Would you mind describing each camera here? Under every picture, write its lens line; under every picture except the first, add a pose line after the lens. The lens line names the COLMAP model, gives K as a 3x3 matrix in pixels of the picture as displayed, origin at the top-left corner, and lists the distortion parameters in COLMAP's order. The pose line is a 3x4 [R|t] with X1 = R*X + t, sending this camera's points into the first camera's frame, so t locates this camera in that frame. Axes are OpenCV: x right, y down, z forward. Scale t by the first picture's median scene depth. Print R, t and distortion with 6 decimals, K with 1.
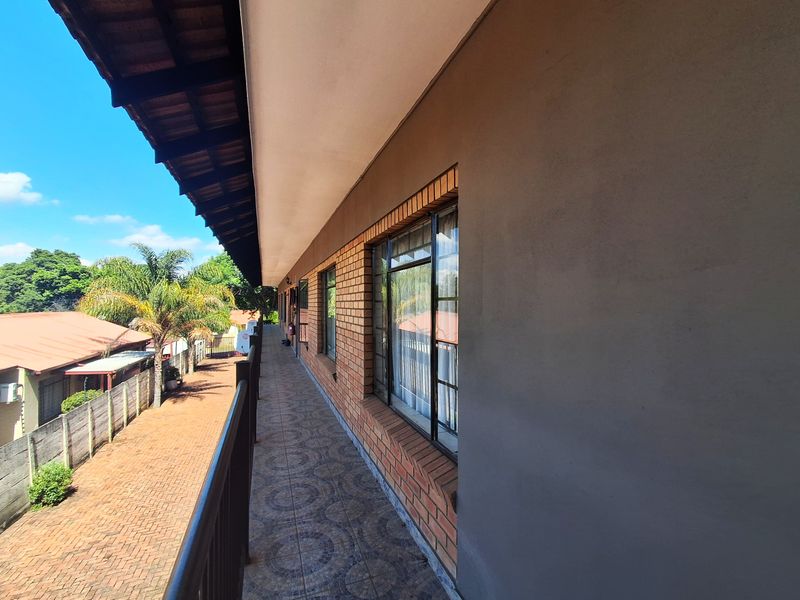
lens RADIAL K [[364.2, 0, 398.7], [0, 364.2, 301.2], [0, 0, 1]] dist [0.003078, 0.001161]
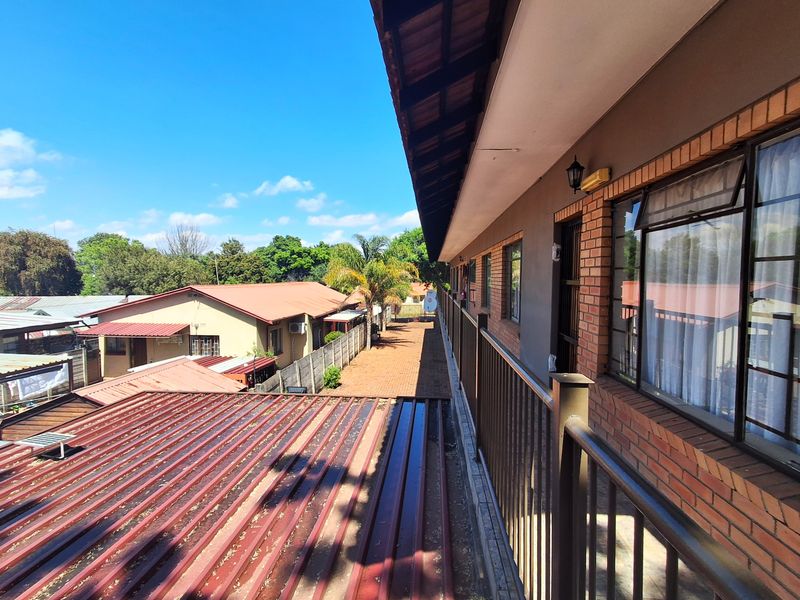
lens RADIAL K [[364.2, 0, 402.8], [0, 364.2, 297.5], [0, 0, 1]] dist [0.003078, 0.001161]
pose [[0.904003, 0.026870, -0.426681, 0.048825], [-0.000036, 0.998028, 0.062773, 0.000812], [0.427526, -0.056732, 0.902221, -0.194191]]
